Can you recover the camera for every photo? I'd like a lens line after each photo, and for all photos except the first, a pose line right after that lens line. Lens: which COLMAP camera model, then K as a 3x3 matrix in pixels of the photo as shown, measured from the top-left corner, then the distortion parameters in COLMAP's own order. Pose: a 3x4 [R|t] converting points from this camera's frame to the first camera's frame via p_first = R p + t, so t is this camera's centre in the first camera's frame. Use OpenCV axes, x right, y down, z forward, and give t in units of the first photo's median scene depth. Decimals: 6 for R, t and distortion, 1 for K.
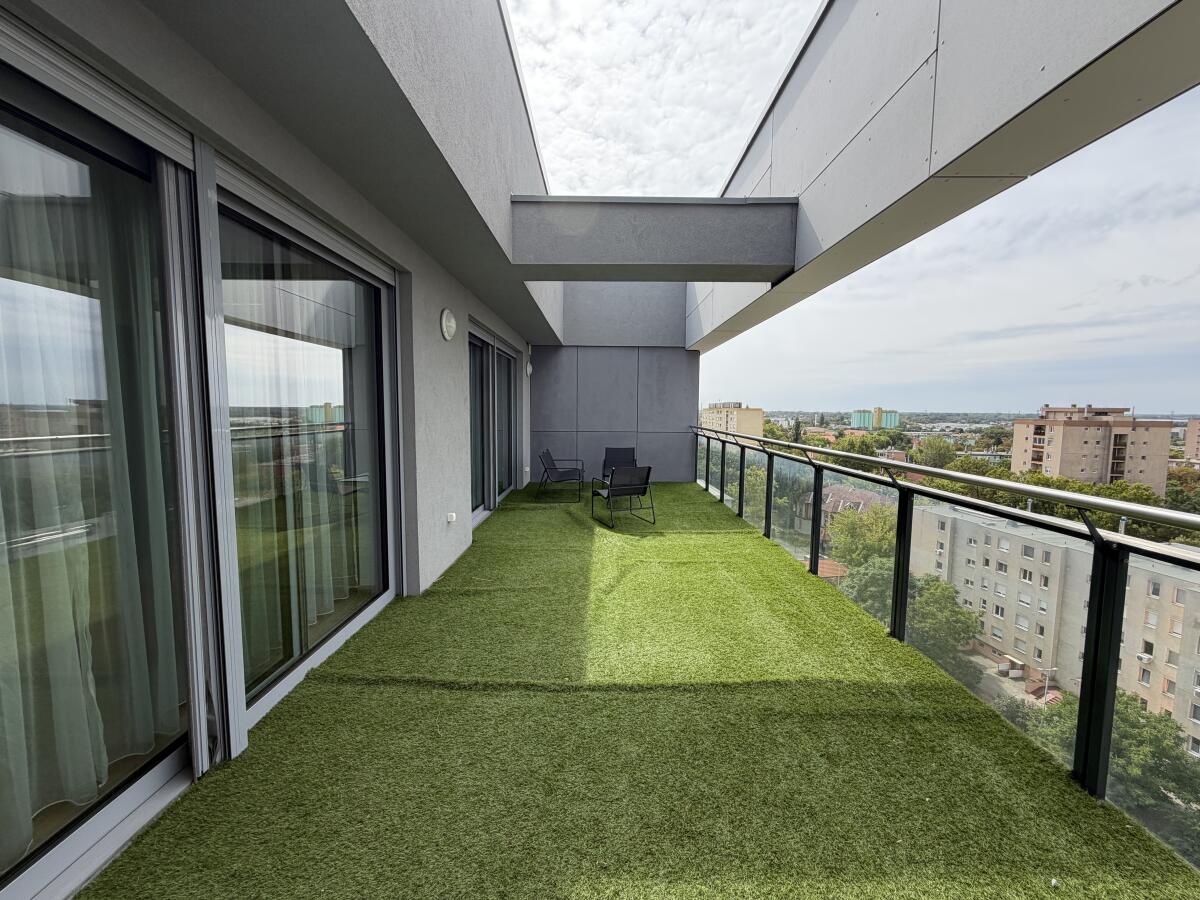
lens RADIAL K [[483.6, 0, 592.2], [0, 483.6, 440.2], [0, 0, 1]] dist [0.000662, -0.000098]
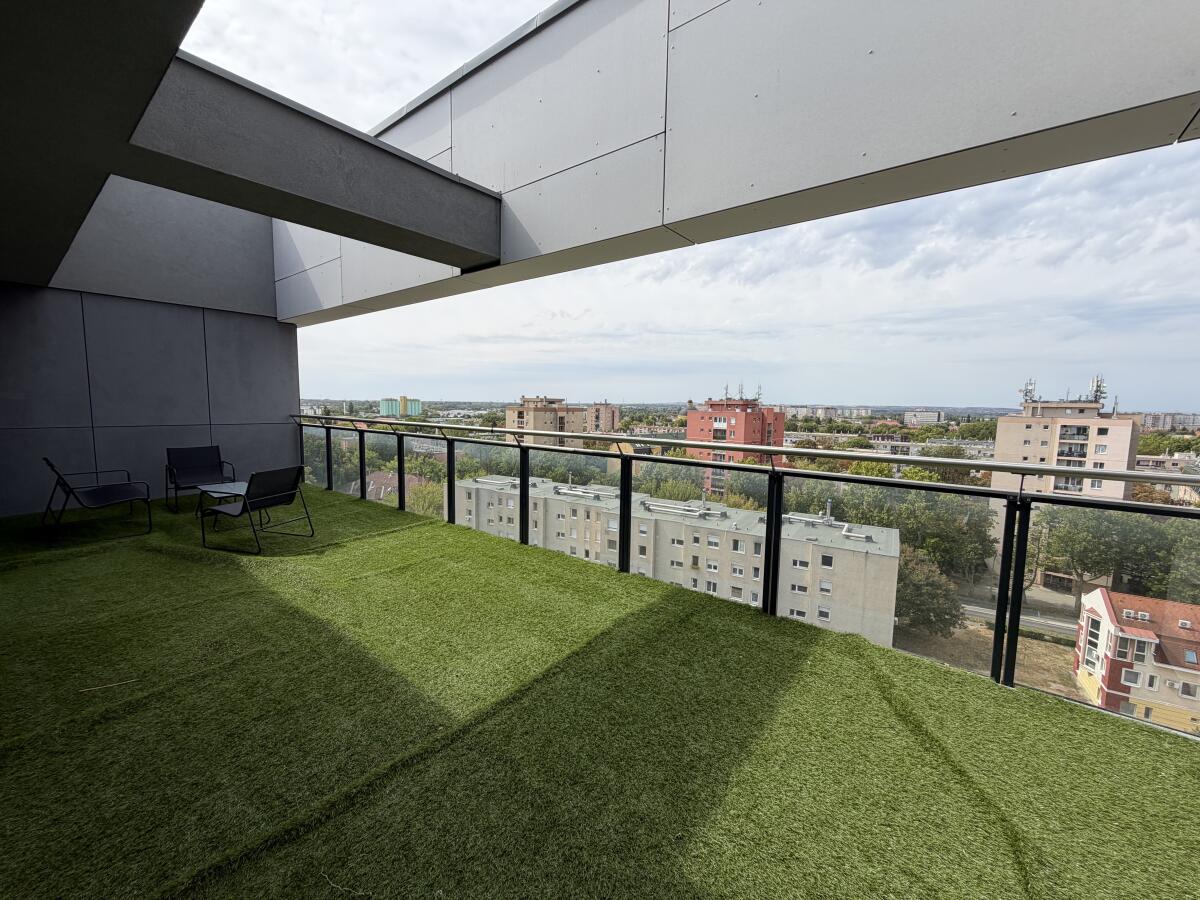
lens RADIAL K [[483.6, 0, 599.6], [0, 483.6, 443.6], [0, 0, 1]] dist [0.000662, -0.000098]
pose [[0.606105, -0.064426, 0.792771, -0.154970], [0.039659, 0.997922, 0.050777, -0.002553], [-0.794395, 0.000665, 0.607401, 0.094082]]
